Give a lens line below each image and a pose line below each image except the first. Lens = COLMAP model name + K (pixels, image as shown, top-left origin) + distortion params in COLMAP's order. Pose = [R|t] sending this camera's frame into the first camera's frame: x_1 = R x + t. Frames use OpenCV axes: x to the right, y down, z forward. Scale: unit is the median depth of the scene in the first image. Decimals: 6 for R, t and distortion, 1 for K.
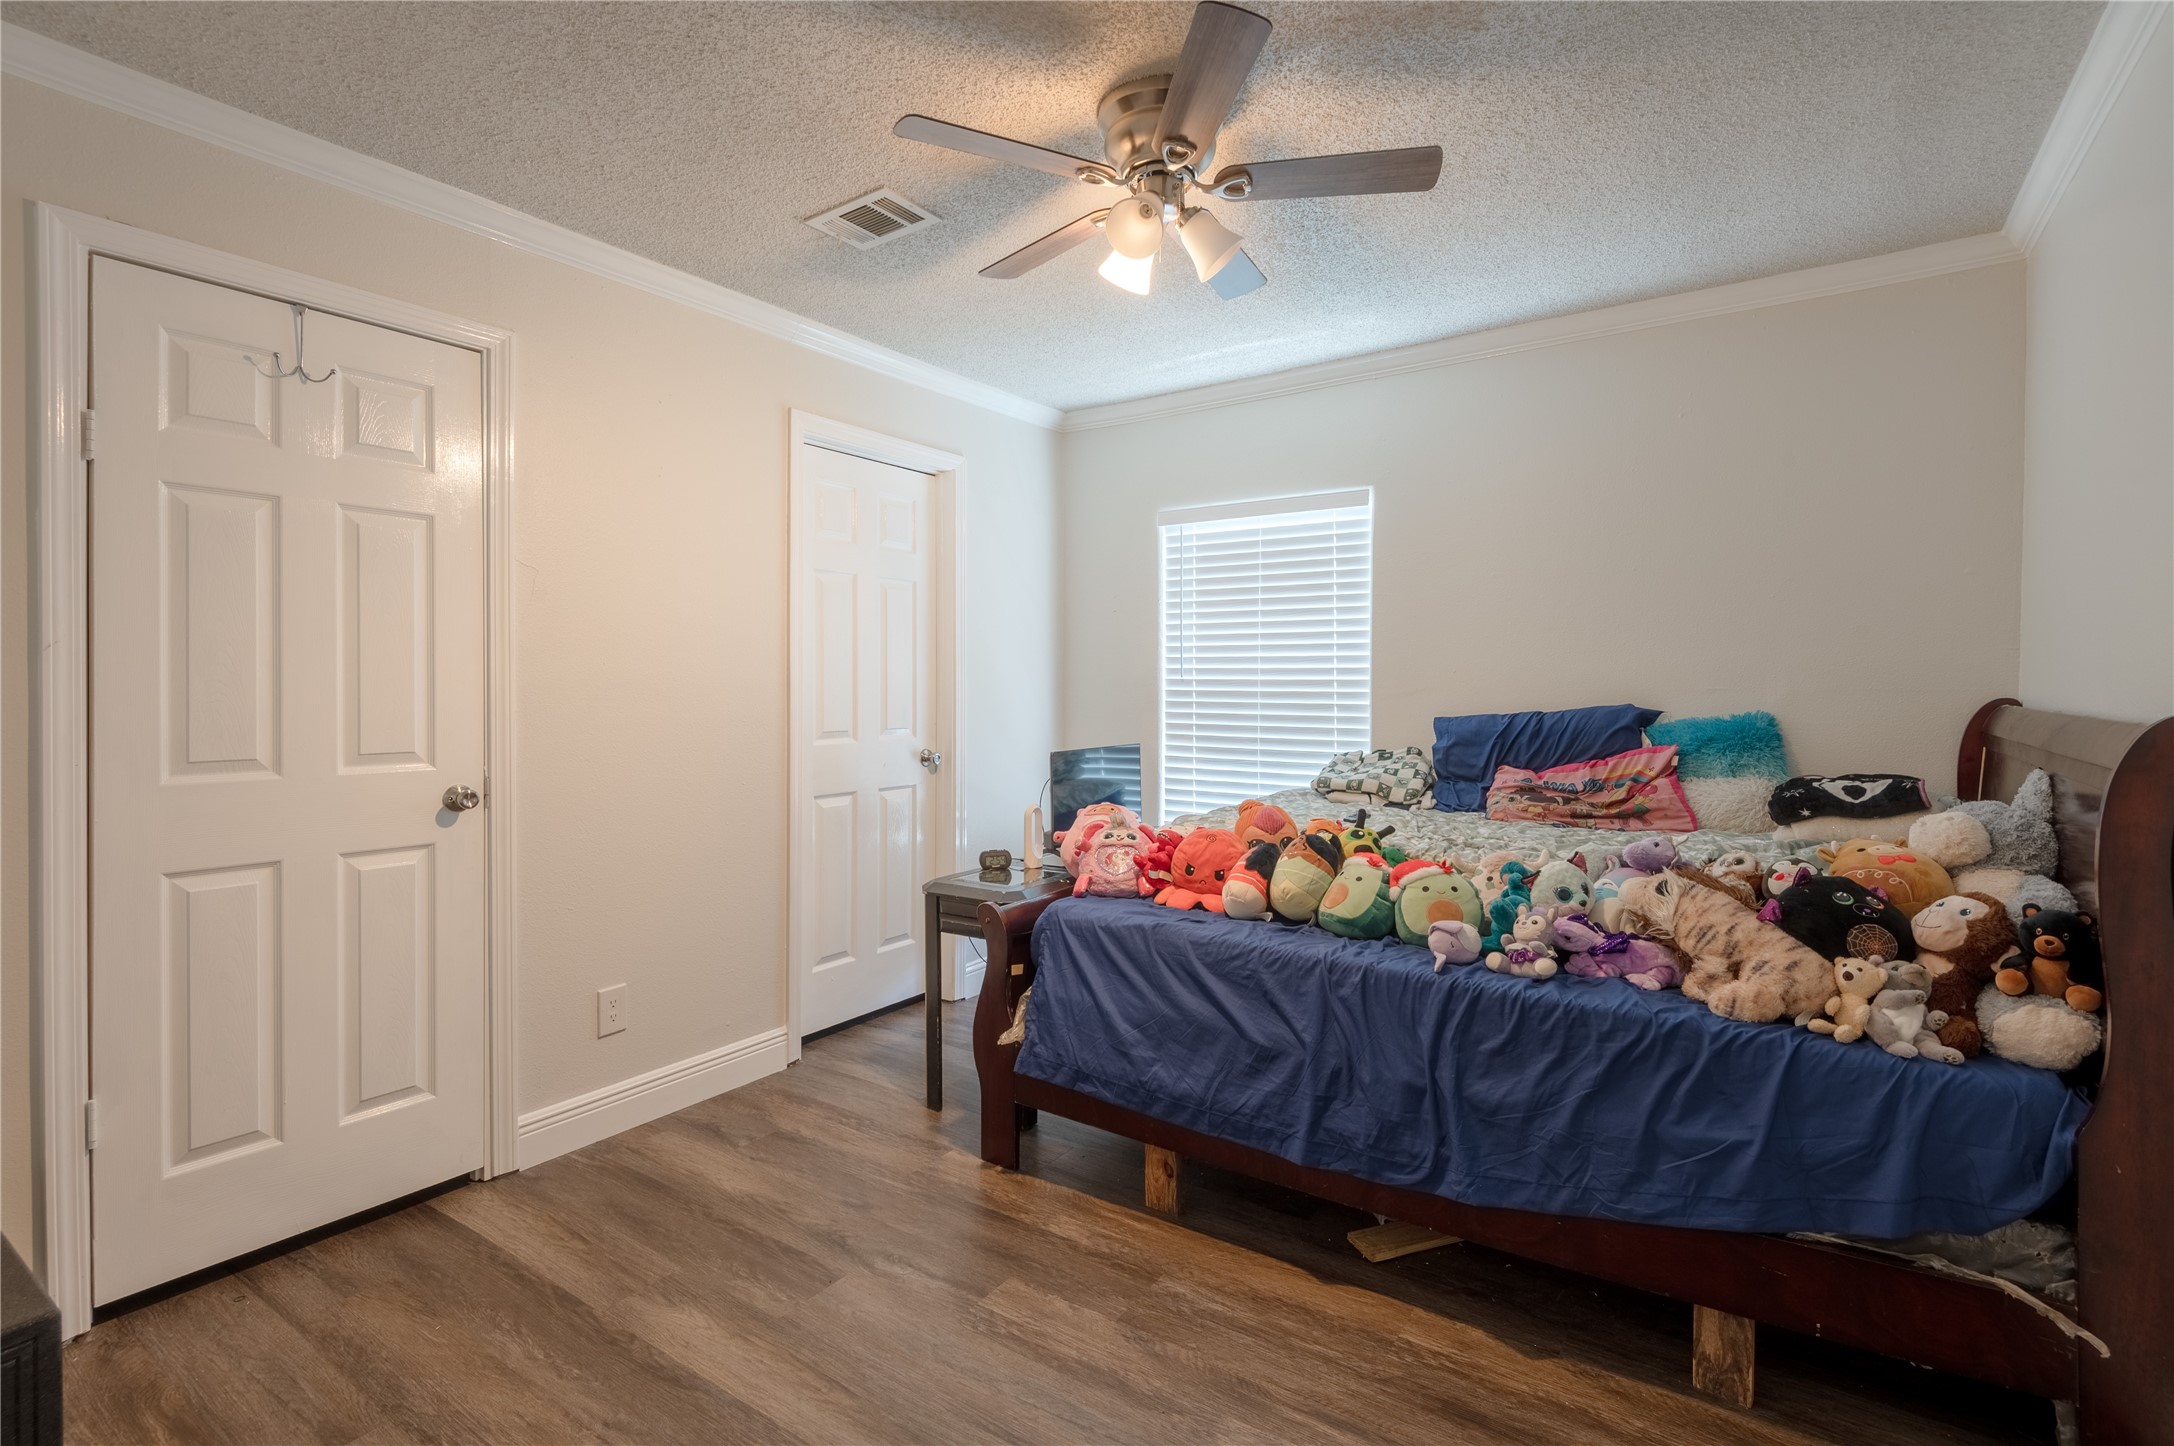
lens RADIAL K [[1024.7, 0, 1126.7], [0, 1024.7, 697.6], [0, 0, 1]] dist [0.012171, -0.000470]
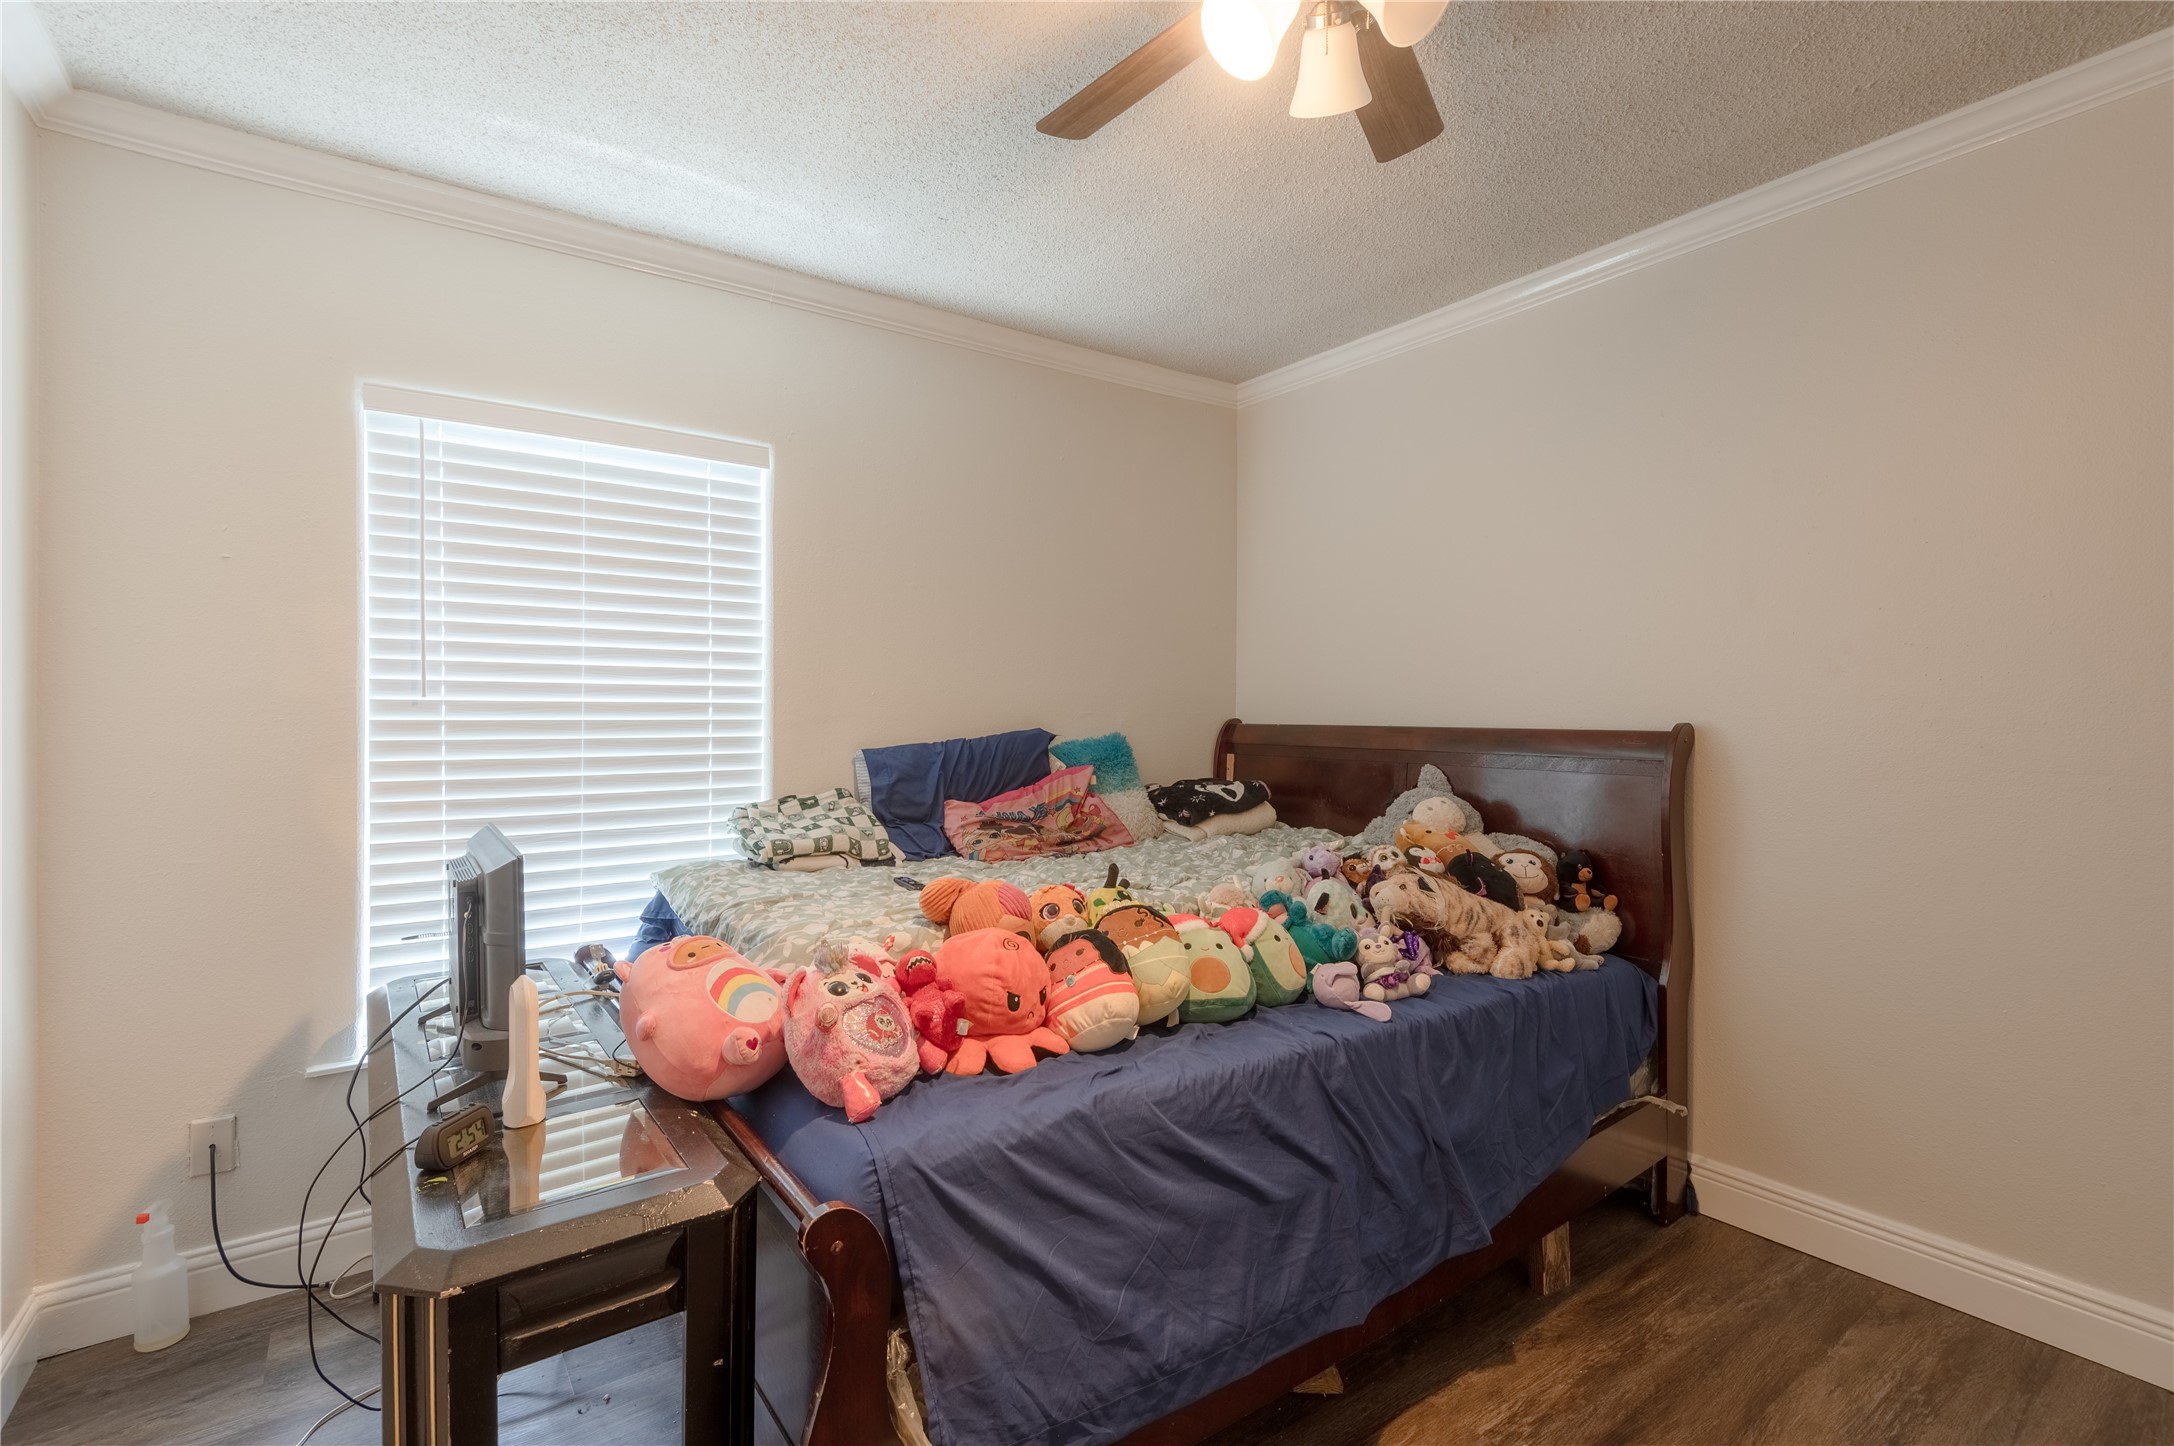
lens RADIAL K [[979.4, 0, 1083.9], [0, 979.4, 709.0], [0, 0, 1]] dist [0.035796, -0.021513]
pose [[0.352601, -0.001492, 0.935773, -0.388527], [0.014311, 0.999890, -0.003798, -0.007899], [-0.935664, 0.014731, 0.352584, 0.589378]]
